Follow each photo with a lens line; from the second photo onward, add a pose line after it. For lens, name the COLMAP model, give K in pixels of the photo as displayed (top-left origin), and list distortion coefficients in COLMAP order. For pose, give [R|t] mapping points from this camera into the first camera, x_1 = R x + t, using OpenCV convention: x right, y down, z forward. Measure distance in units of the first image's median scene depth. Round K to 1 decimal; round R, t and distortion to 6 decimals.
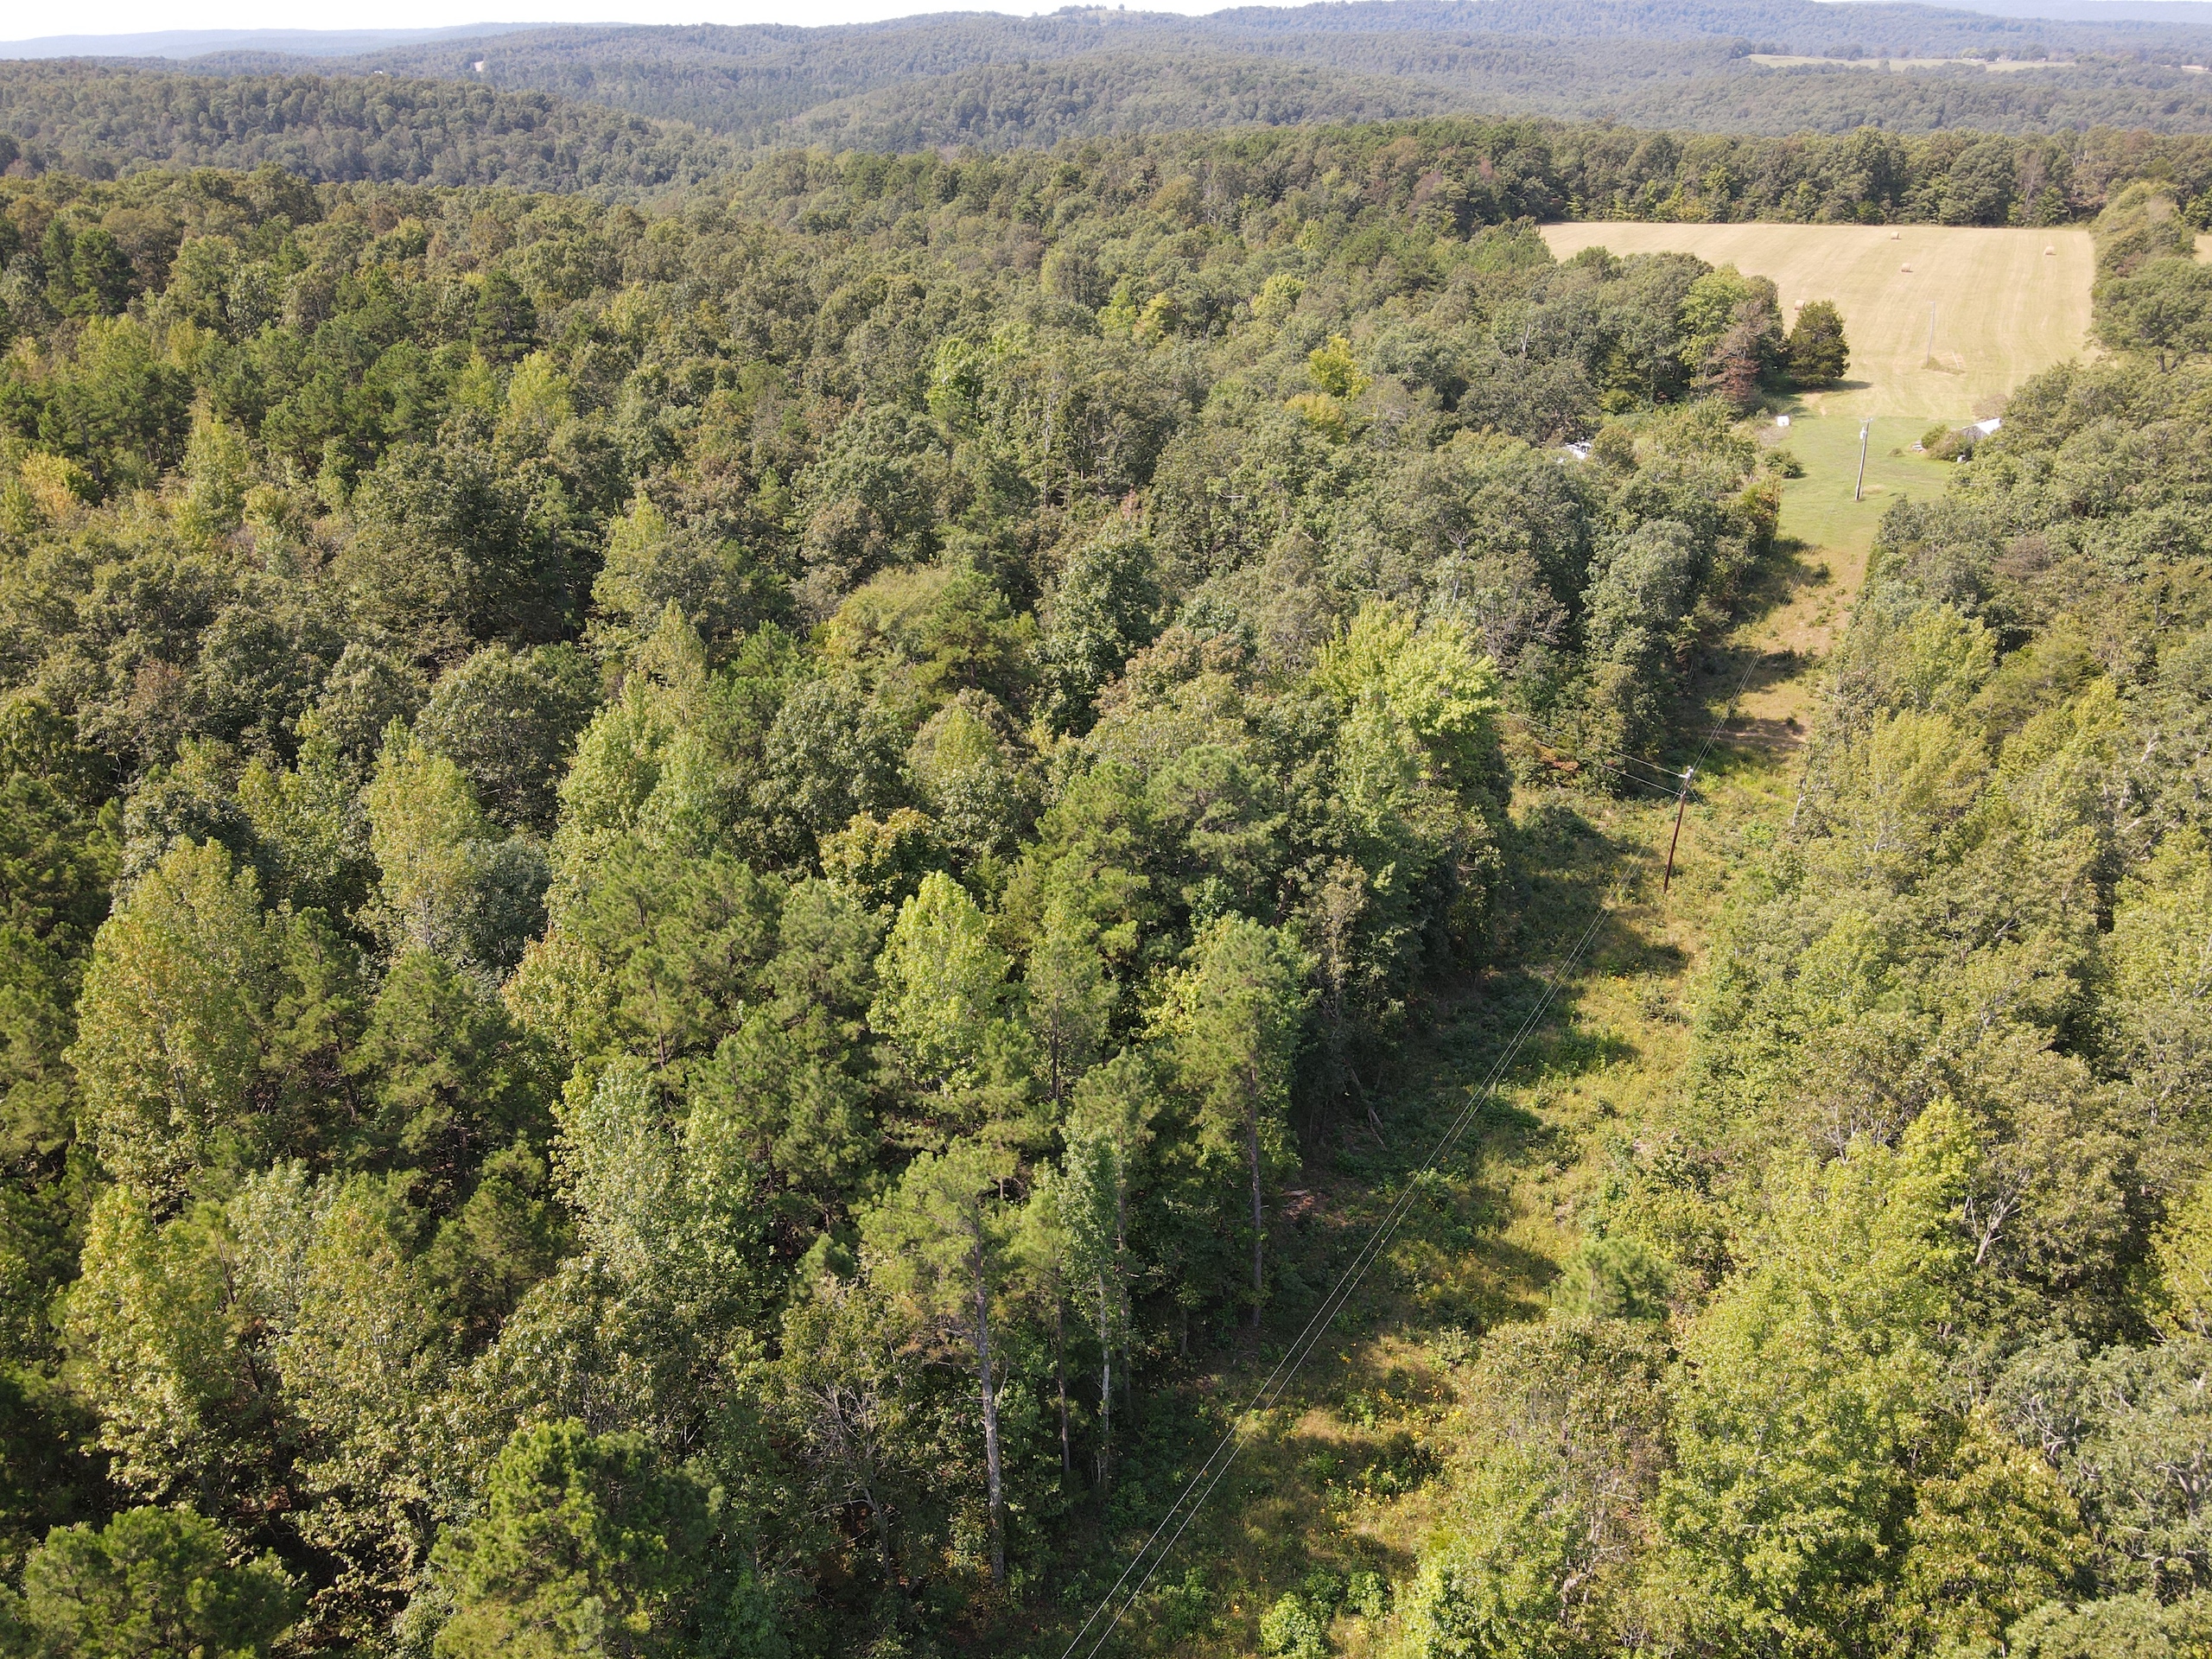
lens RADIAL K [[1624.9, 0, 1103.8], [0, 1624.9, 842.3], [0, 0, 1]] dist [-0.007704, 0.035488]
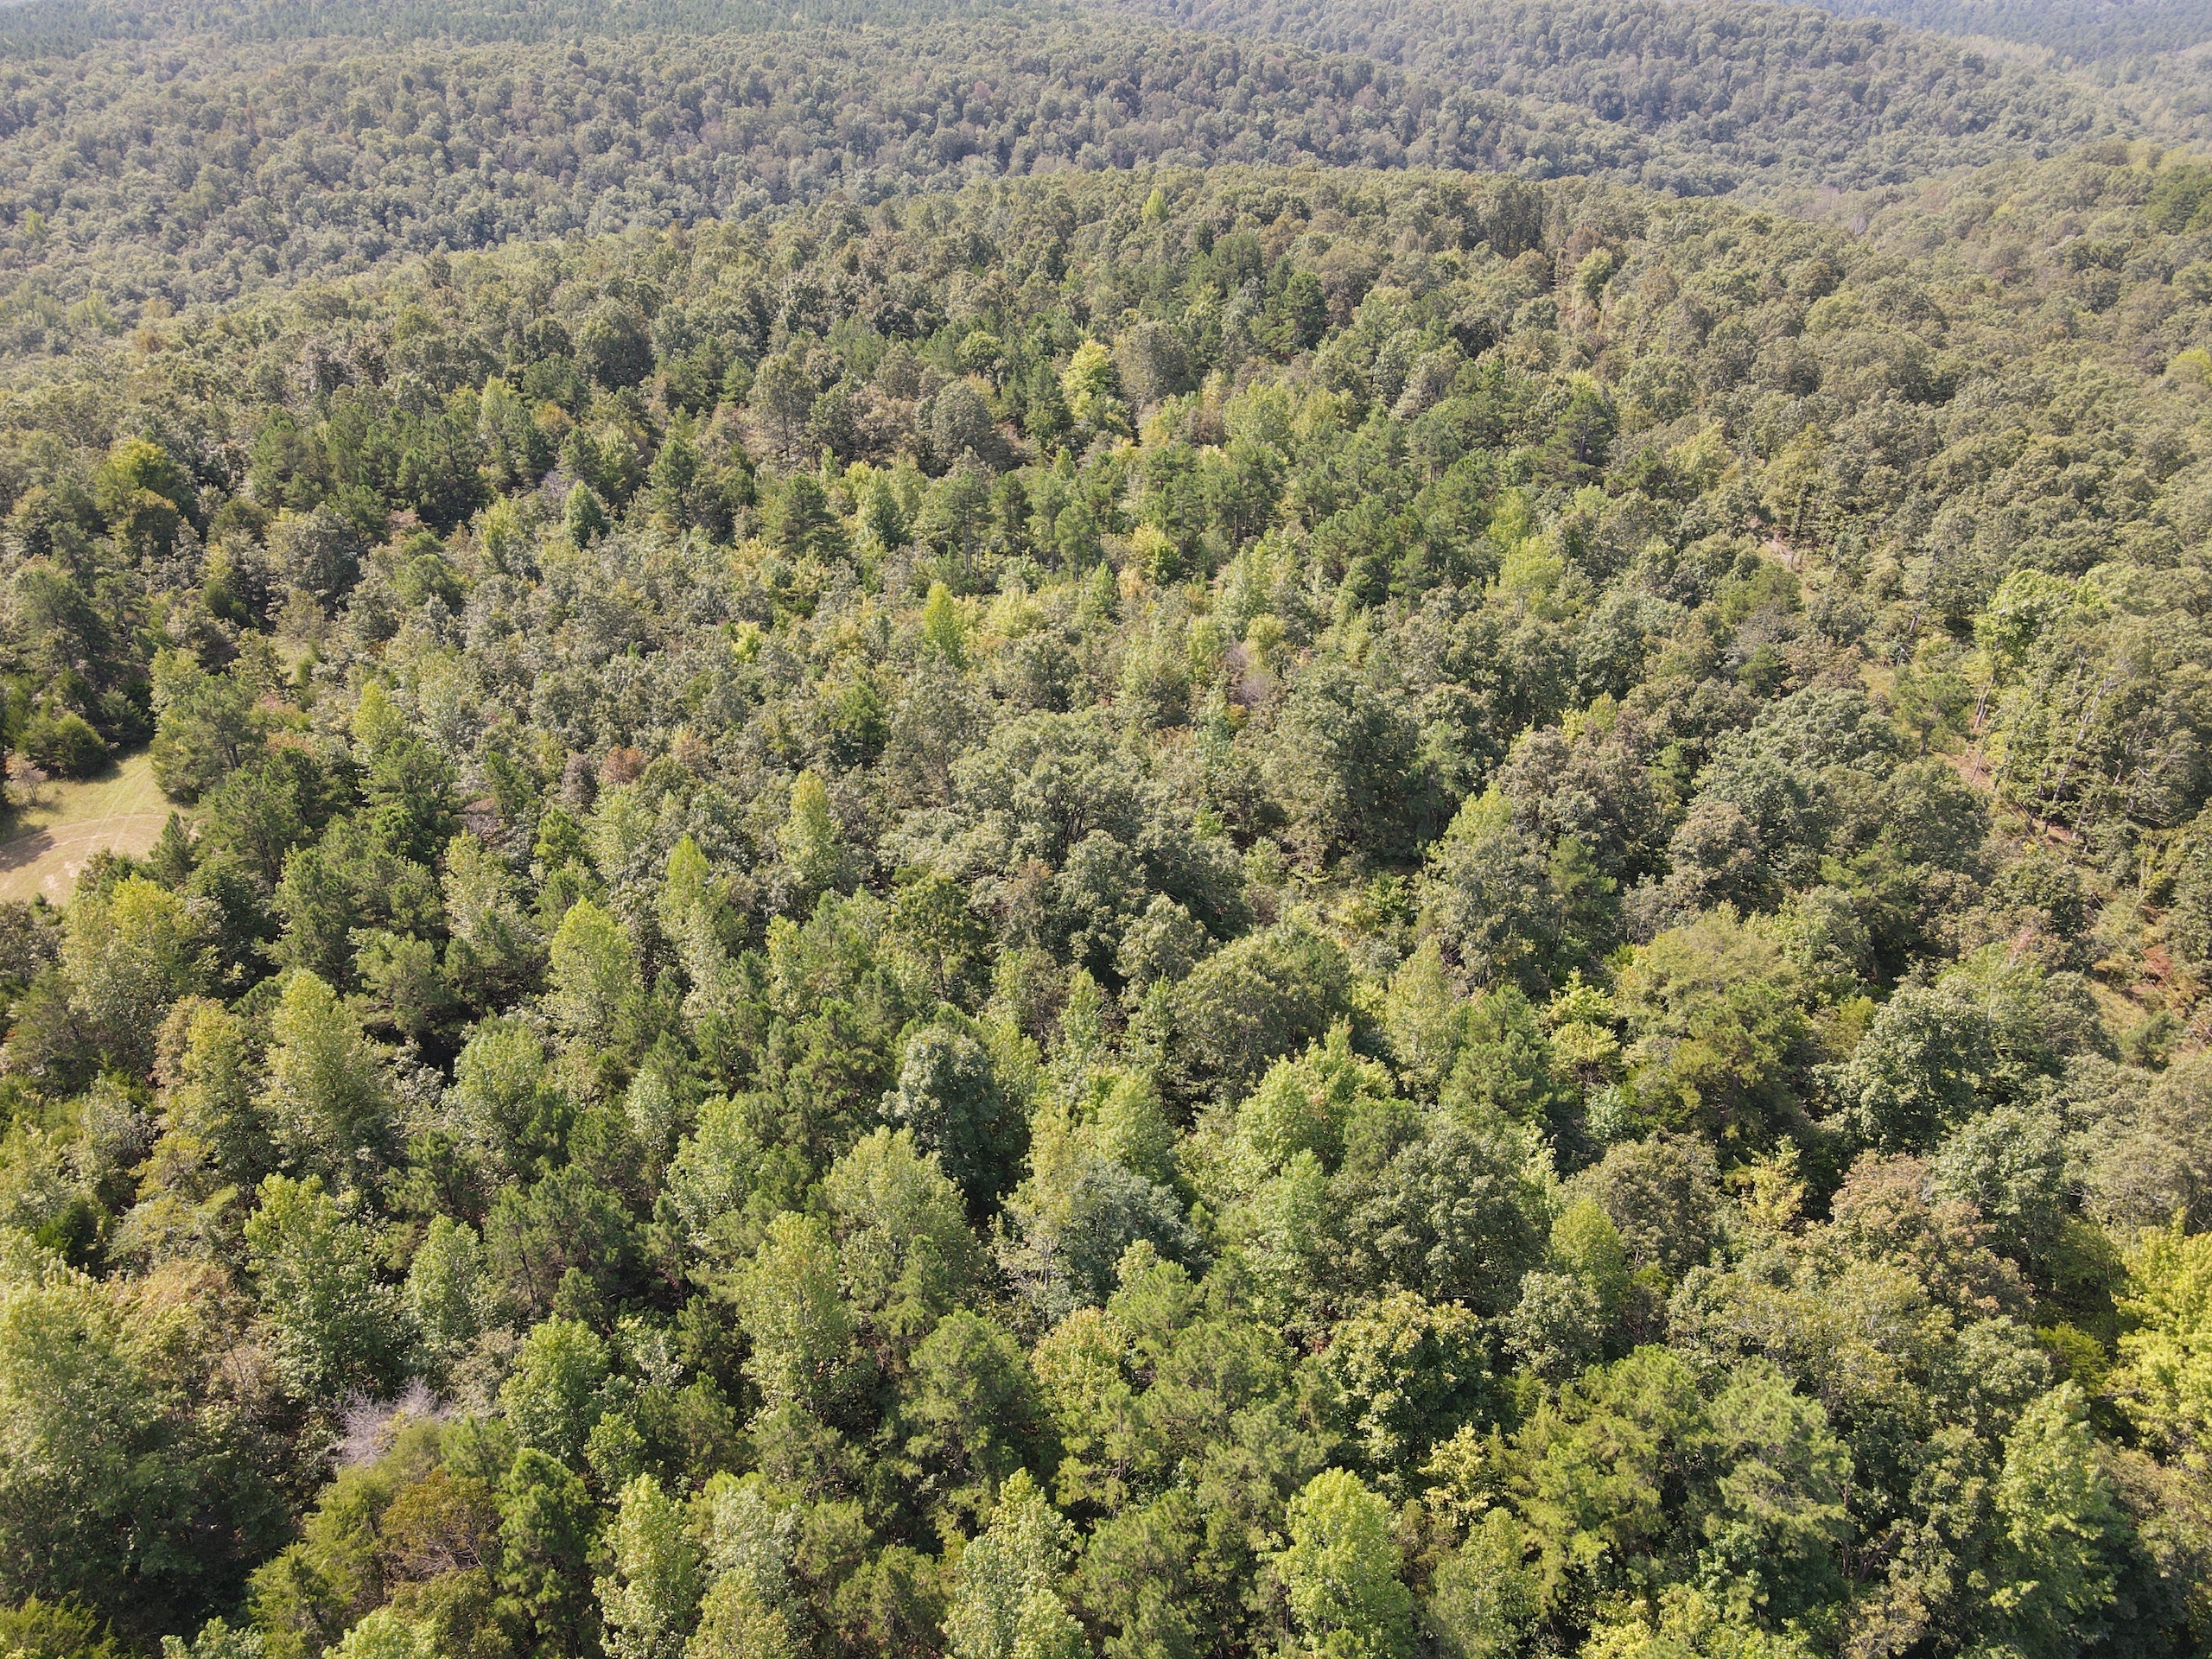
lens RADIAL K [[1624.9, 0, 1103.8], [0, 1624.9, 842.3], [0, 0, 1]] dist [-0.007704, 0.035488]
pose [[0.750773, 0.327806, -0.573483, 0.170248], [-0.293960, 0.943274, 0.154344, -0.328422], [0.591546, 0.052704, 0.804547, 0.020360]]
